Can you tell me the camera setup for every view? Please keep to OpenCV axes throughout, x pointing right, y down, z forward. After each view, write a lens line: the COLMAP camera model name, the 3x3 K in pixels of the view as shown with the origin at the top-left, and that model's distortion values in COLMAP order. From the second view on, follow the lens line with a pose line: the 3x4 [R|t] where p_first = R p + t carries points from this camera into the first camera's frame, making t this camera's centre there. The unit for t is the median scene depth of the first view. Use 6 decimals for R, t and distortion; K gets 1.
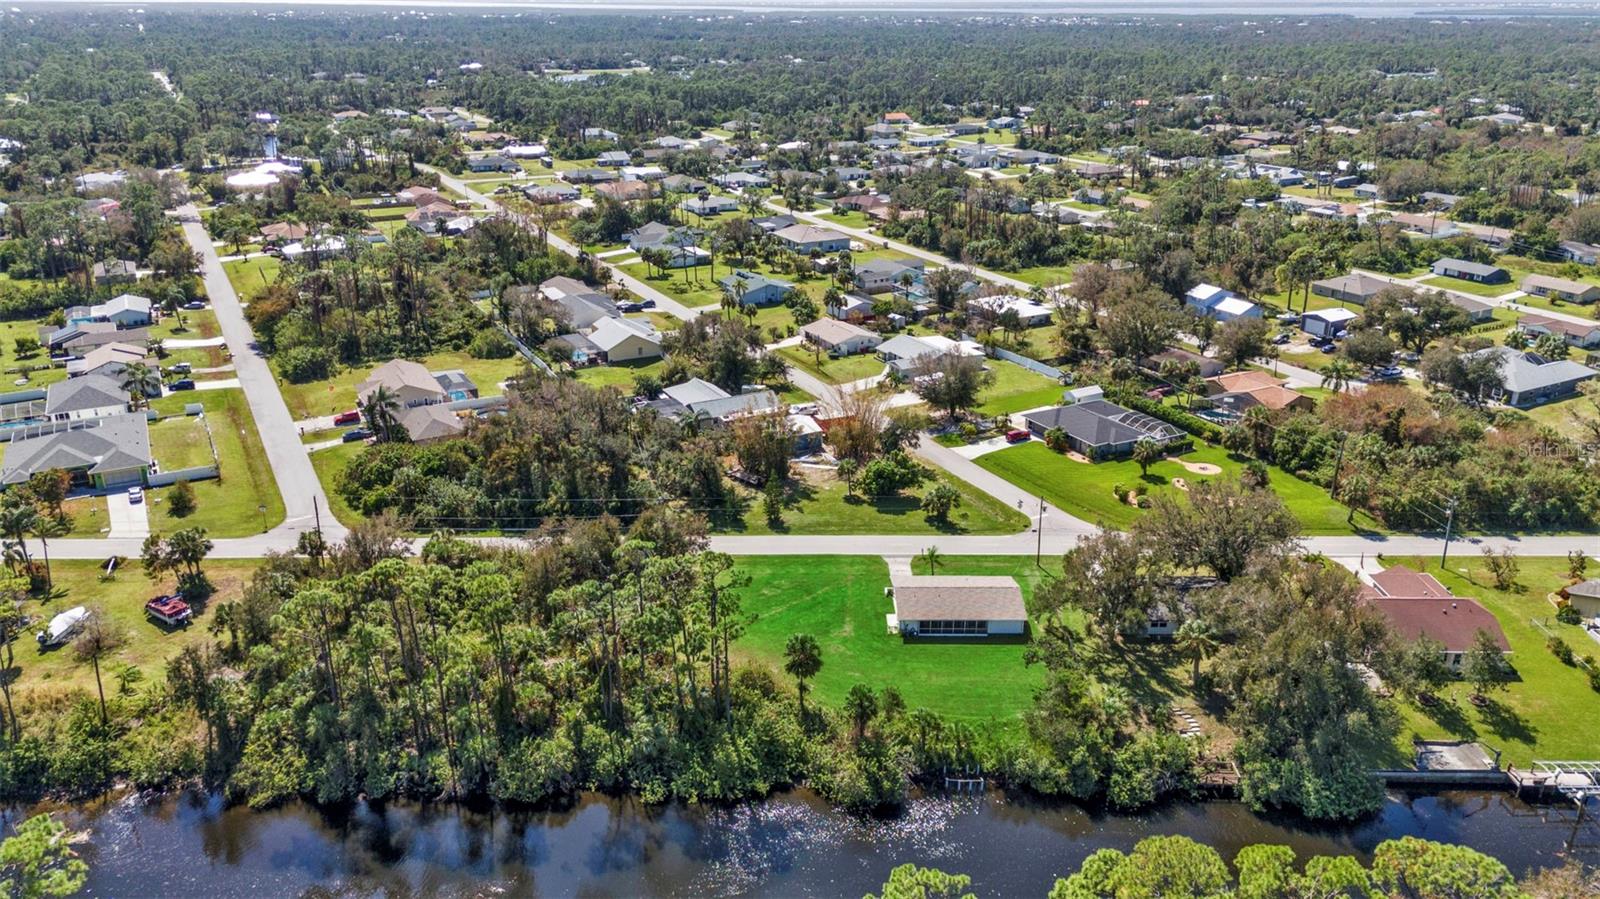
lens RADIAL K [[1168.9, 0, 806.0], [0, 1168.9, 434.7], [0, 0, 1]] dist [0.072957, -0.068382]
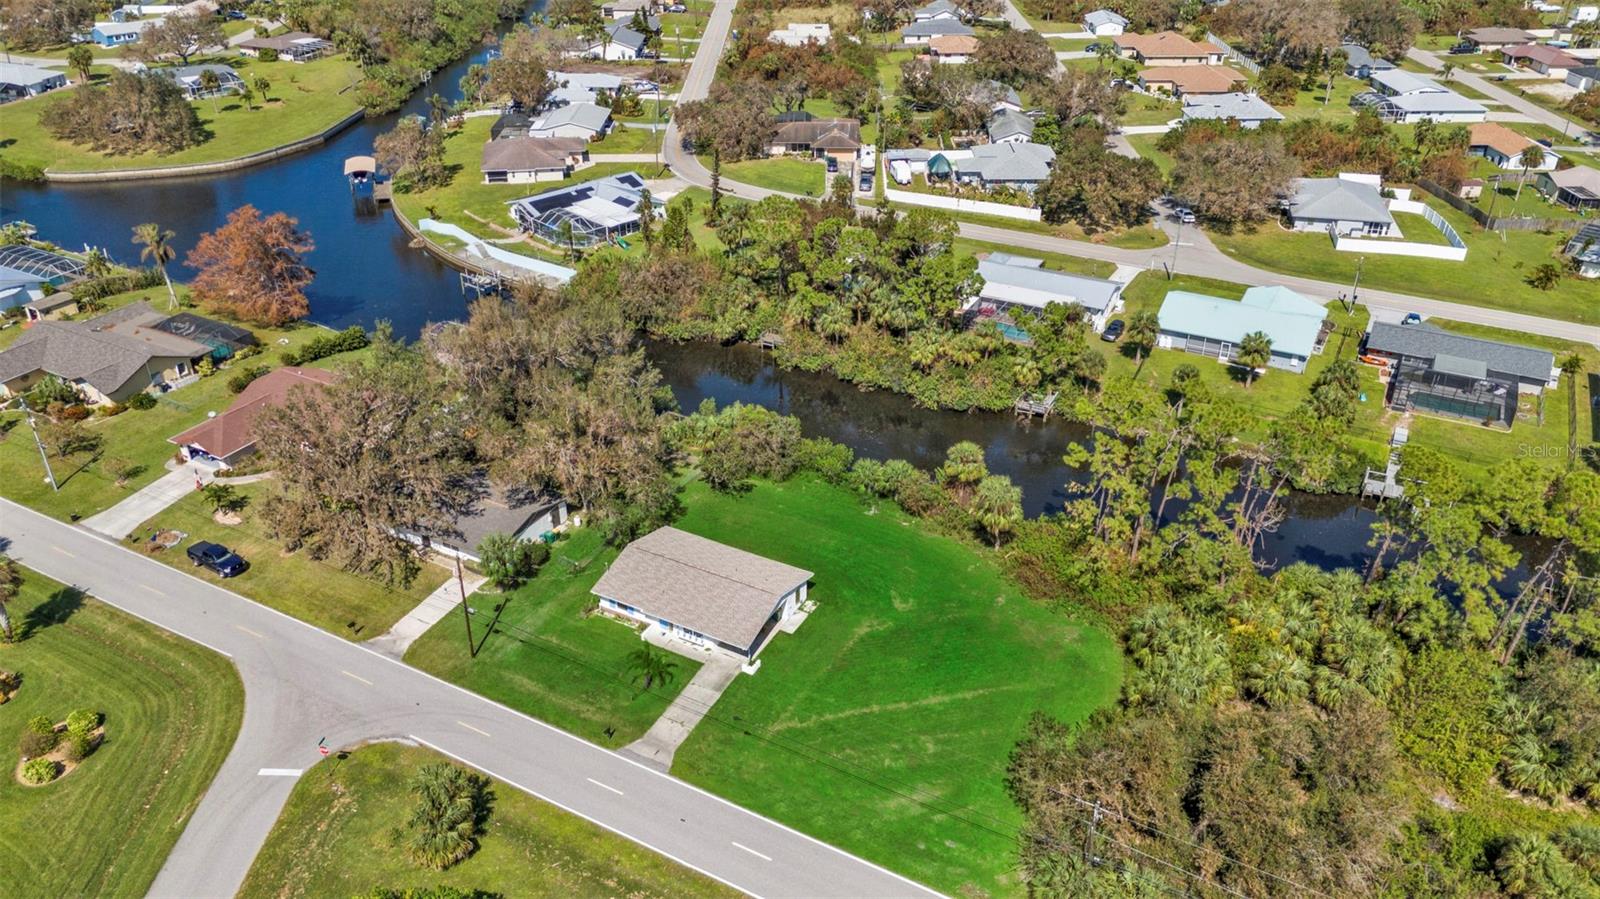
lens RADIAL K [[1168.9, 0, 799.9], [0, 1168.9, 452.8], [0, 0, 1]] dist [0.072957, -0.068382]
pose [[-0.873036, -0.250358, 0.418485, -0.174732], [0.165185, 0.655600, 0.736819, -0.376374], [-0.458827, 0.712397, -0.531006, 1.178449]]
